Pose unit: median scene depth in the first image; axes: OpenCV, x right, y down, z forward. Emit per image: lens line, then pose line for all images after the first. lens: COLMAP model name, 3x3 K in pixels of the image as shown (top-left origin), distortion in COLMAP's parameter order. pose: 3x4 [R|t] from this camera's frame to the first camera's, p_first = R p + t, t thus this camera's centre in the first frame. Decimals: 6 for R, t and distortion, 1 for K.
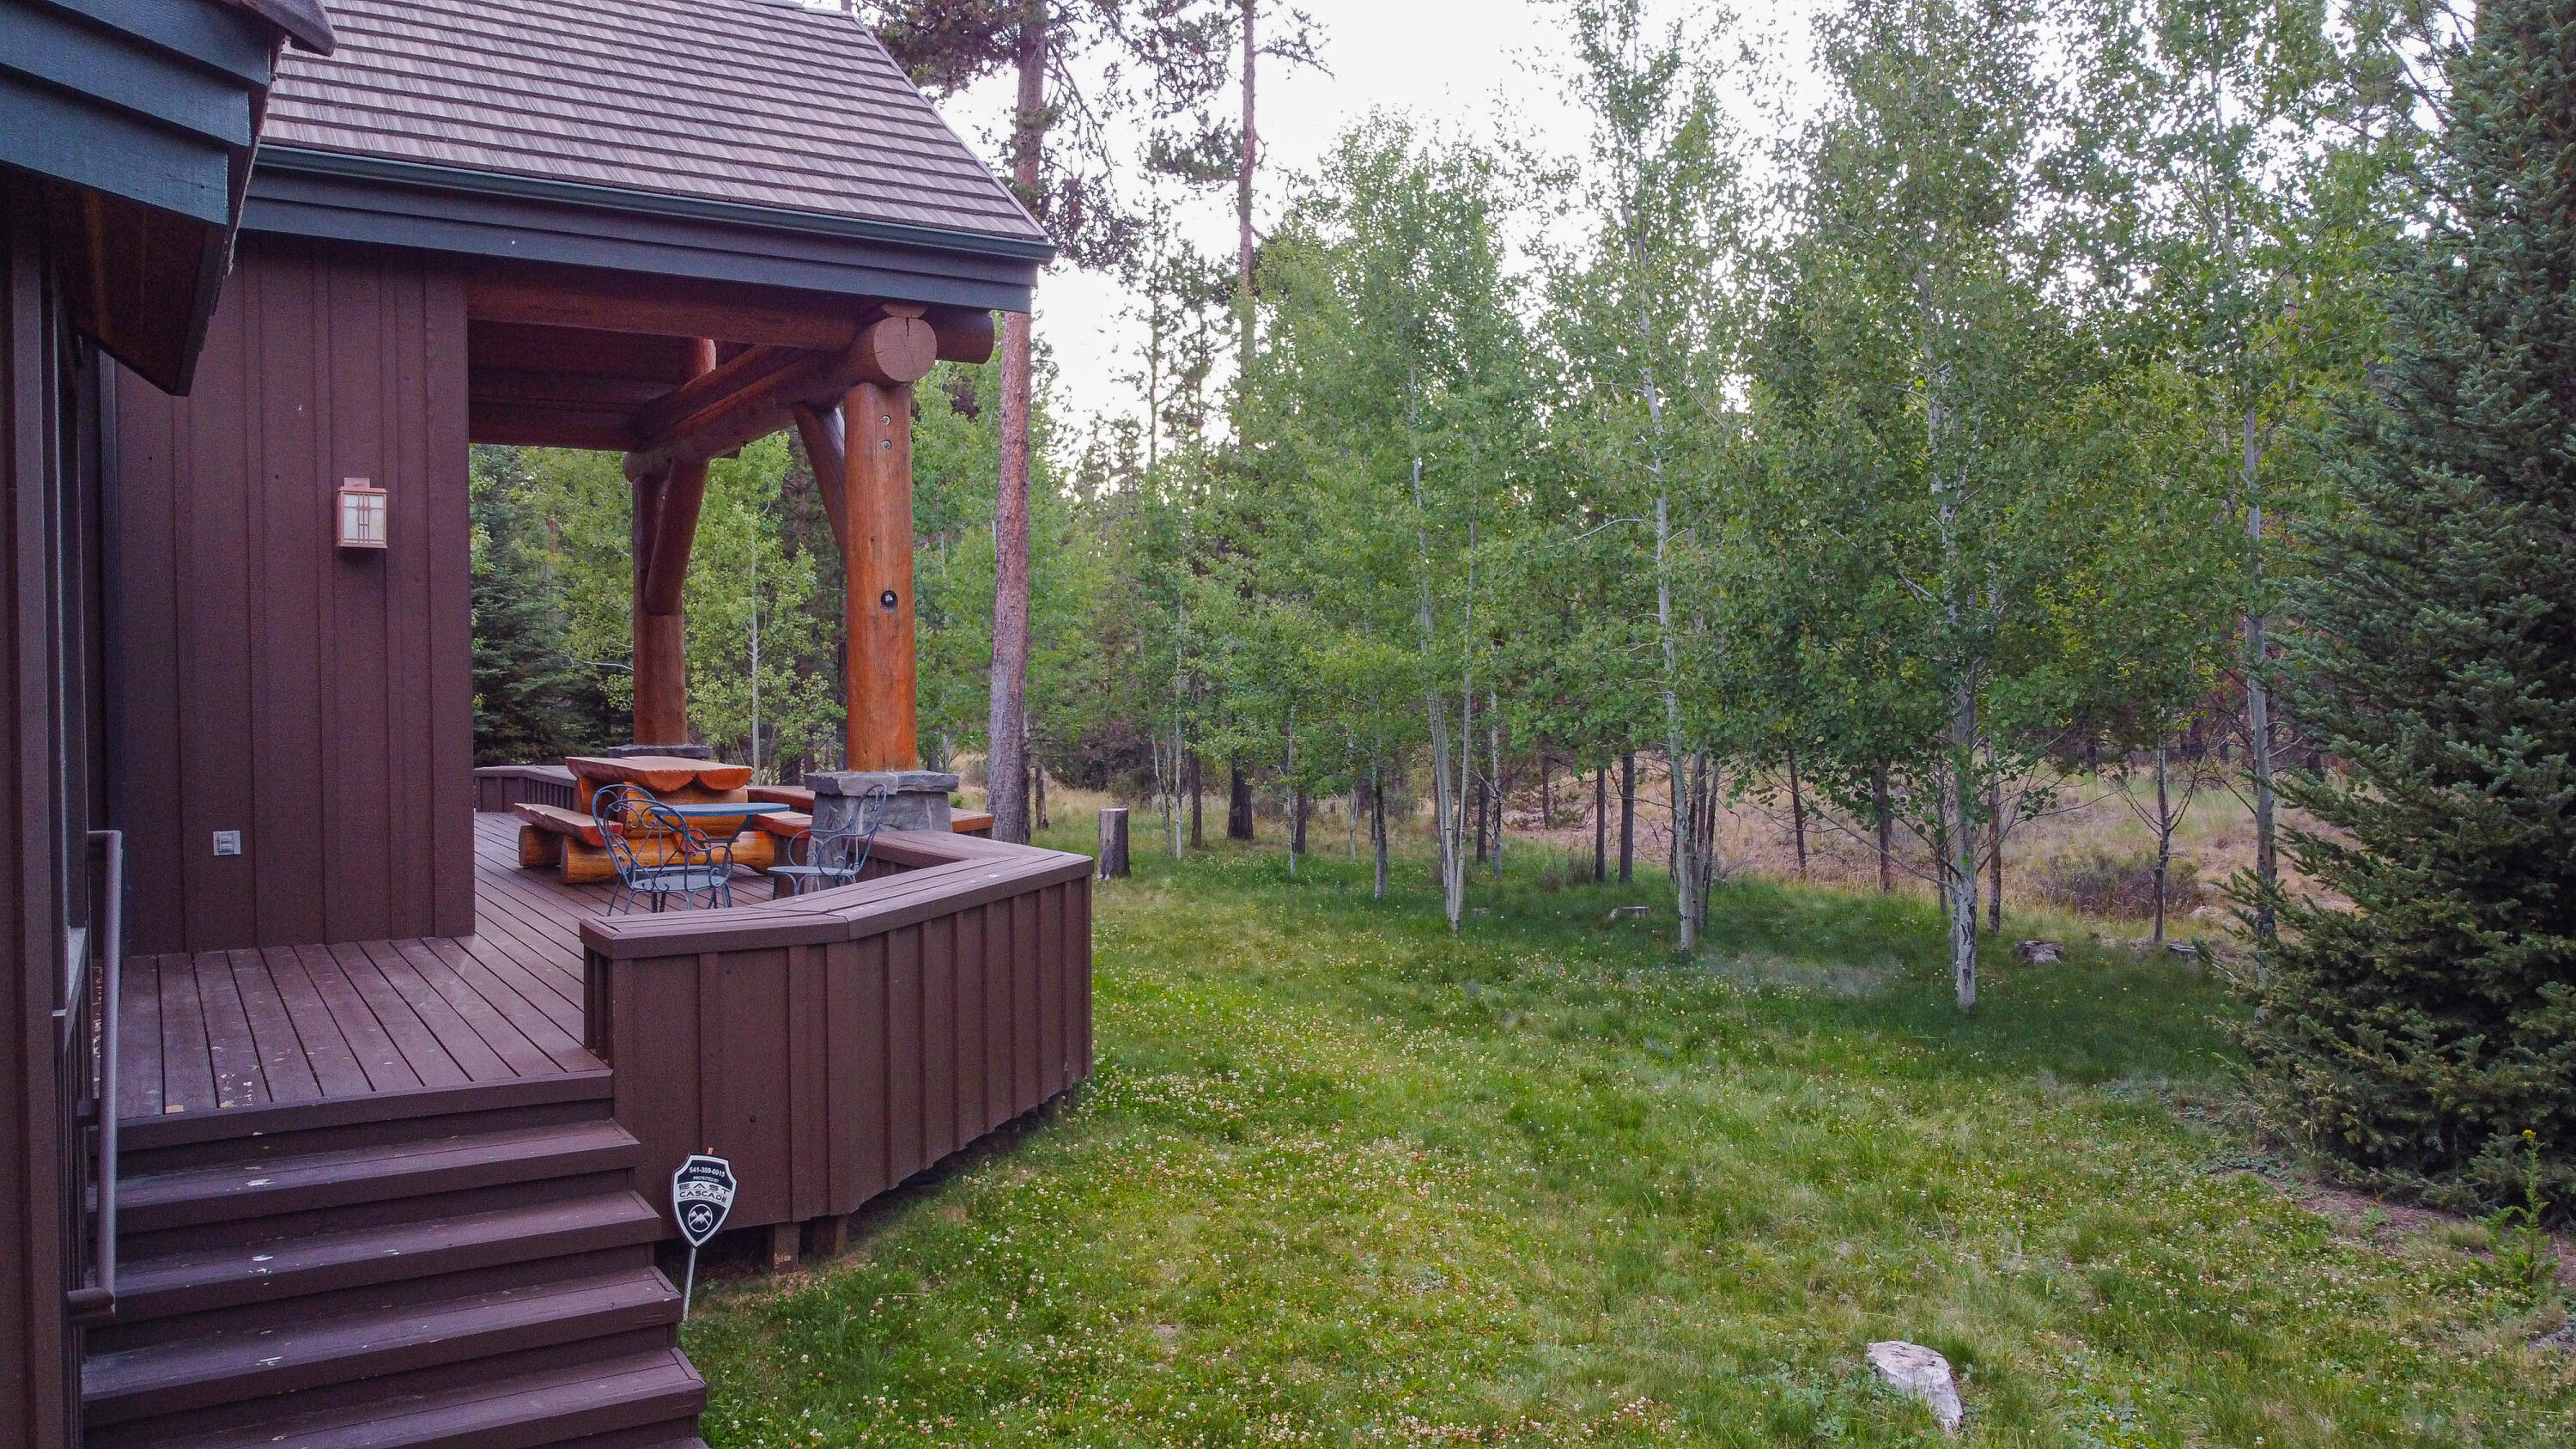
lens RADIAL K [[1902.9, 0, 1270.4], [0, 1902.9, 721.0], [0, 0, 1]] dist [0.001523, -0.003068]
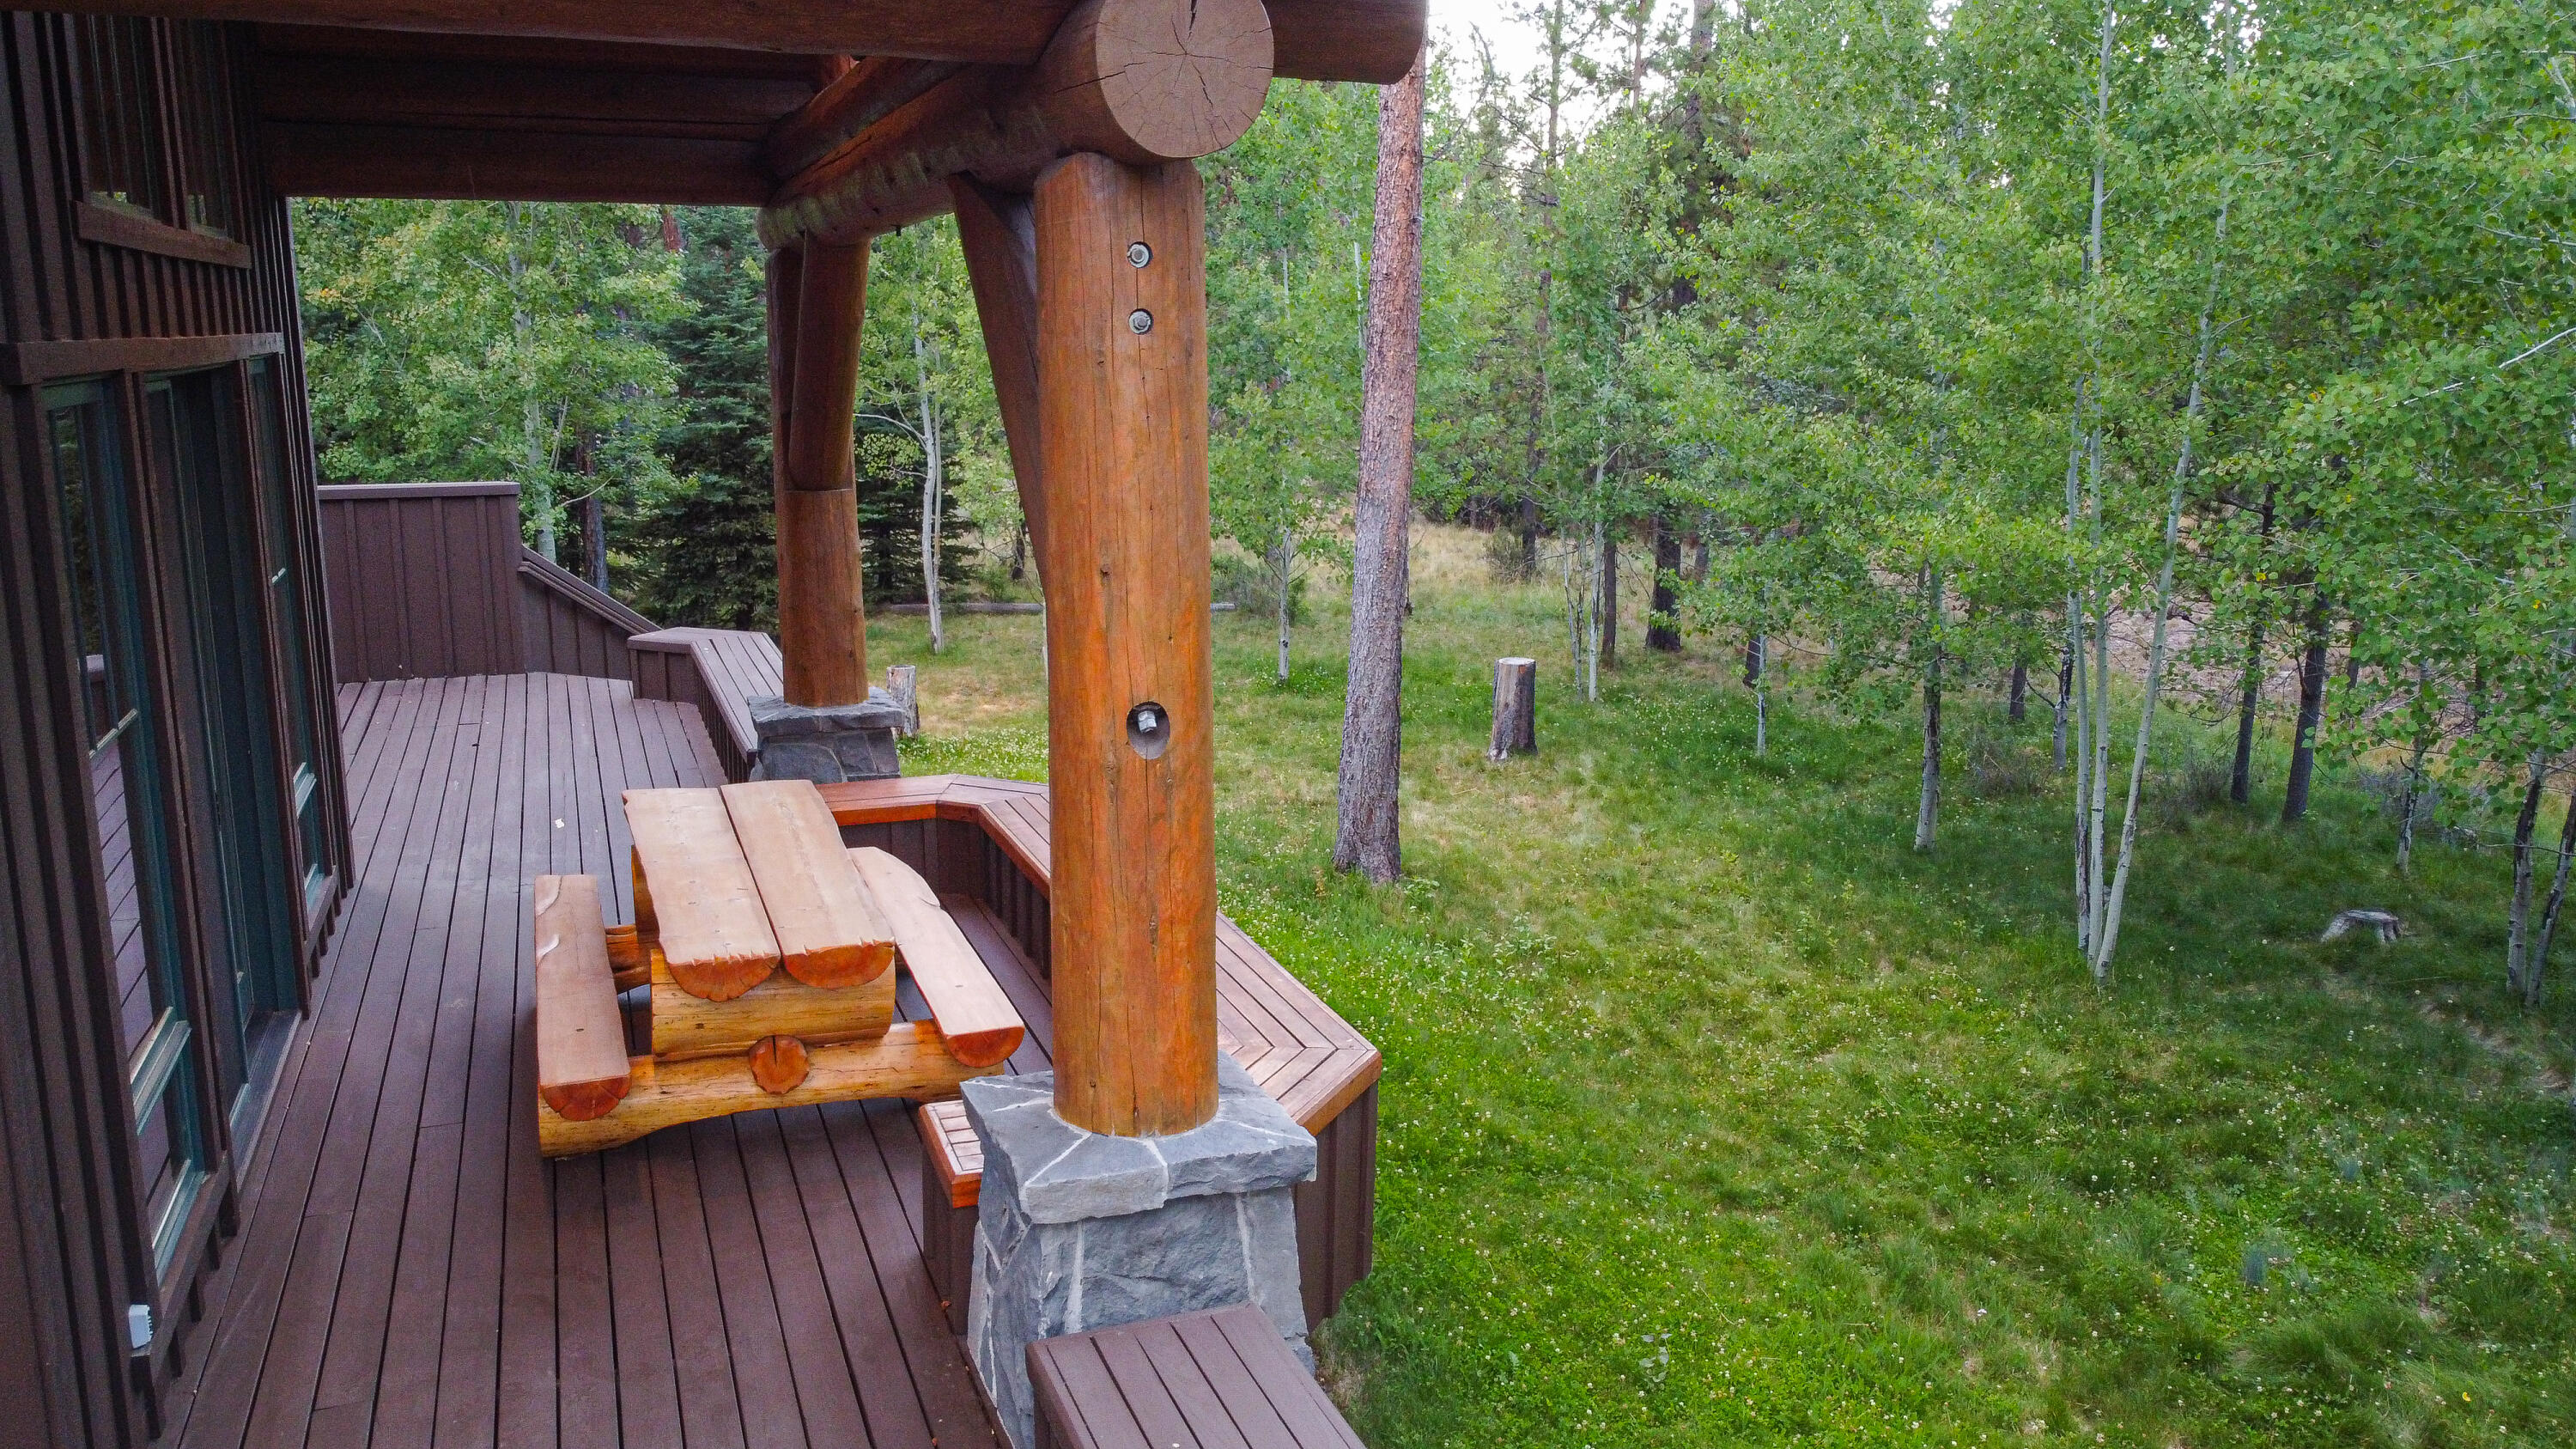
lens RADIAL K [[1902.9, 0, 1270.4], [0, 1902.9, 721.0], [0, 0, 1]] dist [0.001523, -0.003068]
pose [[0.984190, 0.043396, -0.171717, -0.064448], [-0.011155, 0.982782, 0.184432, -0.081989], [0.176764, -0.179601, 0.967728, 0.372474]]
